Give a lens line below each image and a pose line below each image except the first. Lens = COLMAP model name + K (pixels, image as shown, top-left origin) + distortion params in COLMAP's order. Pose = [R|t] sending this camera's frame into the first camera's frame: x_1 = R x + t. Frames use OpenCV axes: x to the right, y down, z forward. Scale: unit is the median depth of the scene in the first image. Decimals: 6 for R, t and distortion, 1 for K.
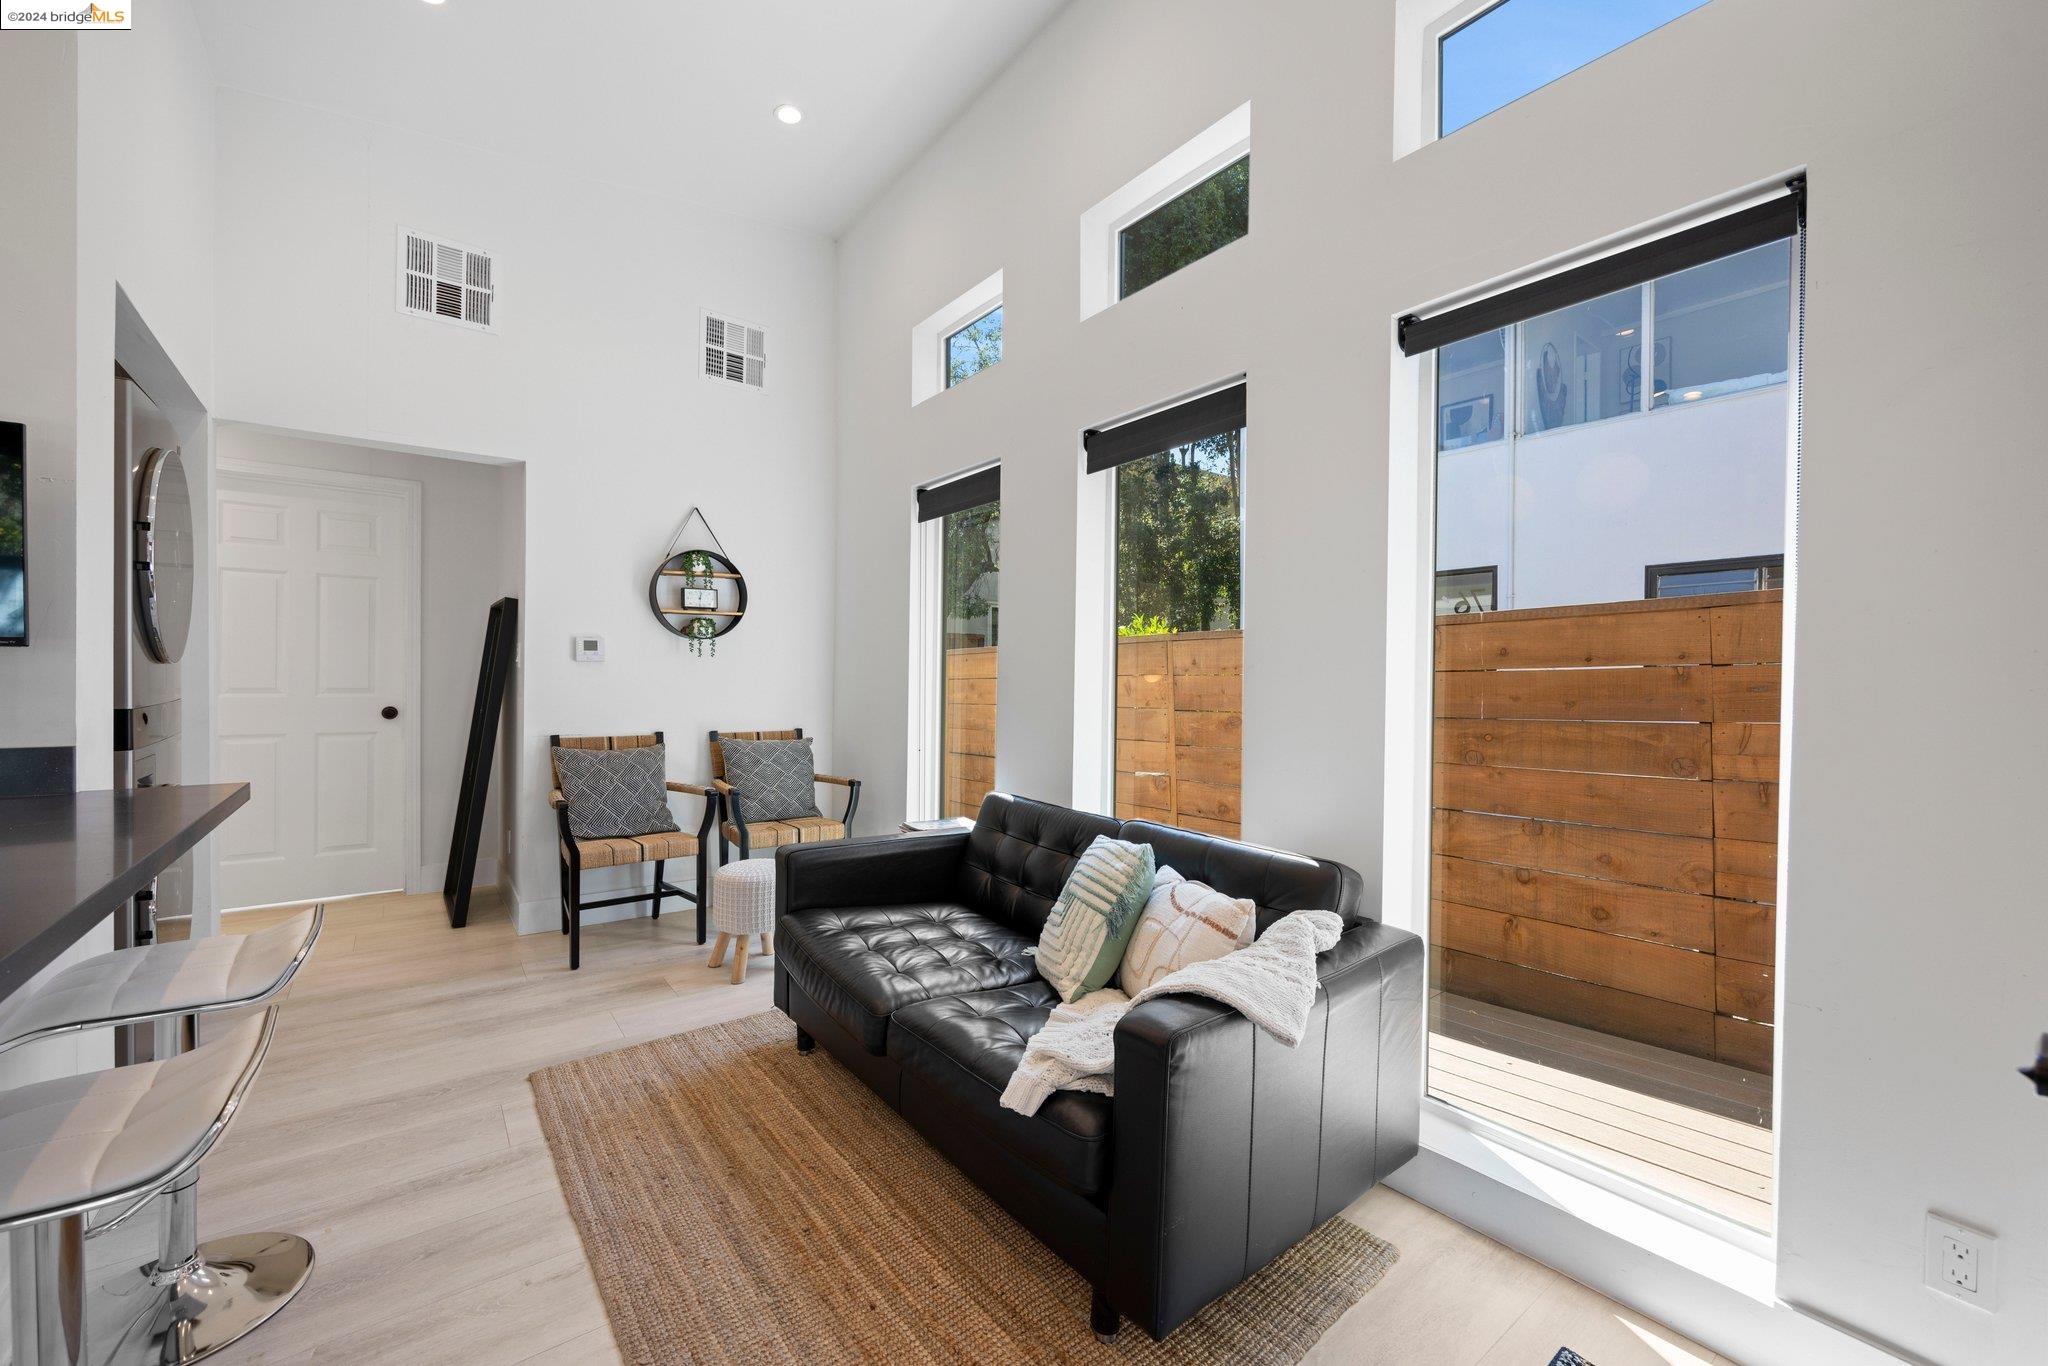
lens RADIAL K [[825.5, 0, 1018.8], [0, 825.5, 678.7], [0, 0, 1]] dist [-0.000367, -0.000083]
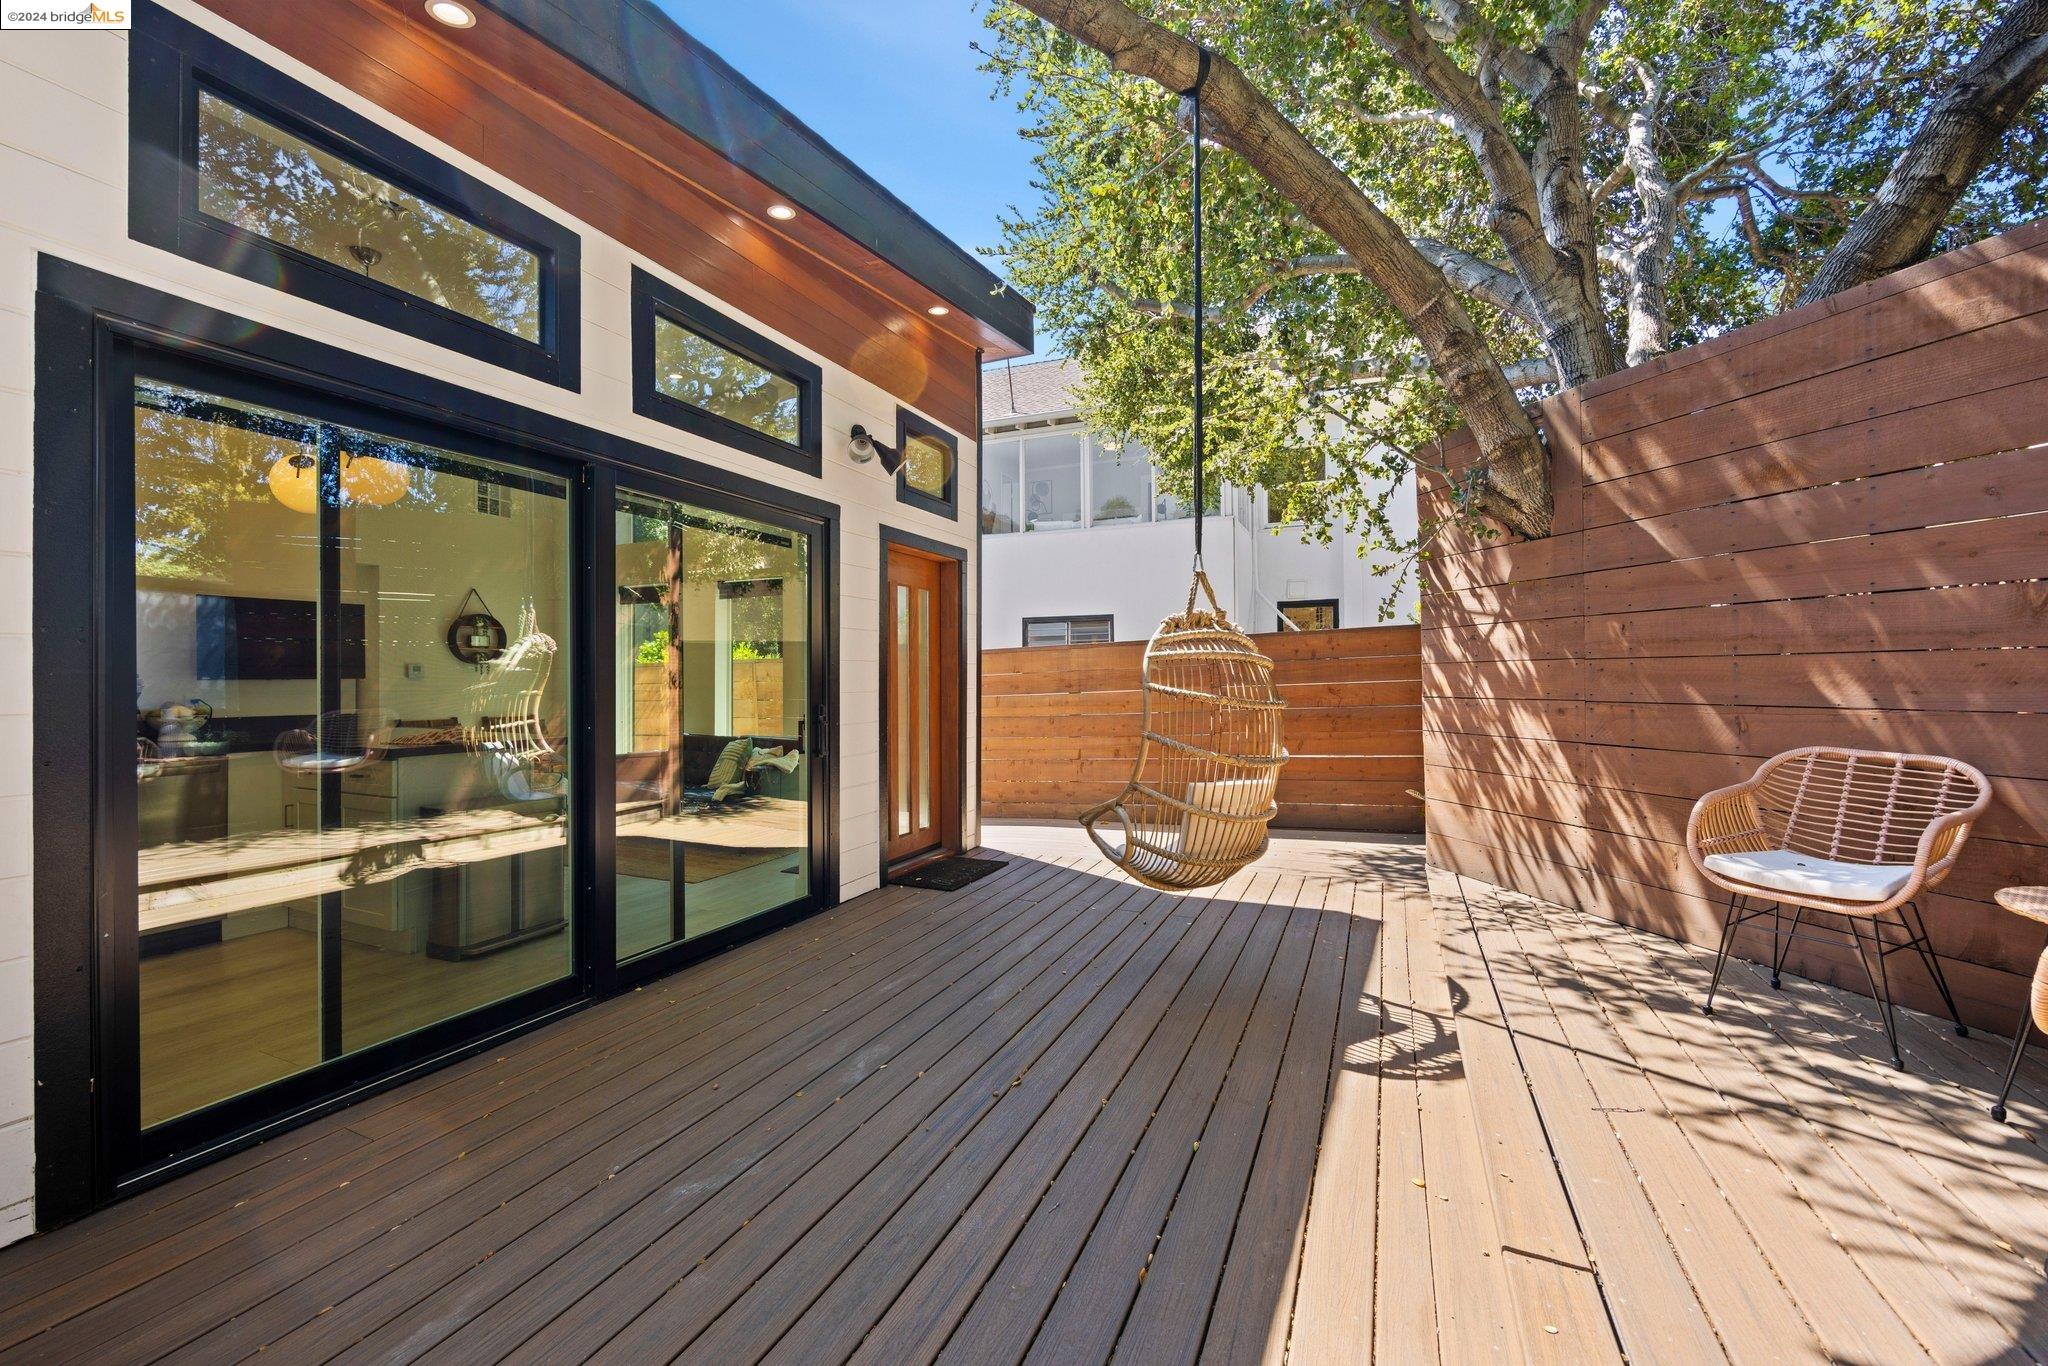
lens RADIAL K [[825.5, 0, 1018.8], [0, 825.5, 678.7], [0, 0, 1]] dist [-0.000367, -0.000083]
pose [[0.879371, -0.011680, 0.475993, -0.421386], [0.015515, 0.999871, -0.004128, 0.016520], [-0.475884, 0.011015, 0.879439, -2.164586]]
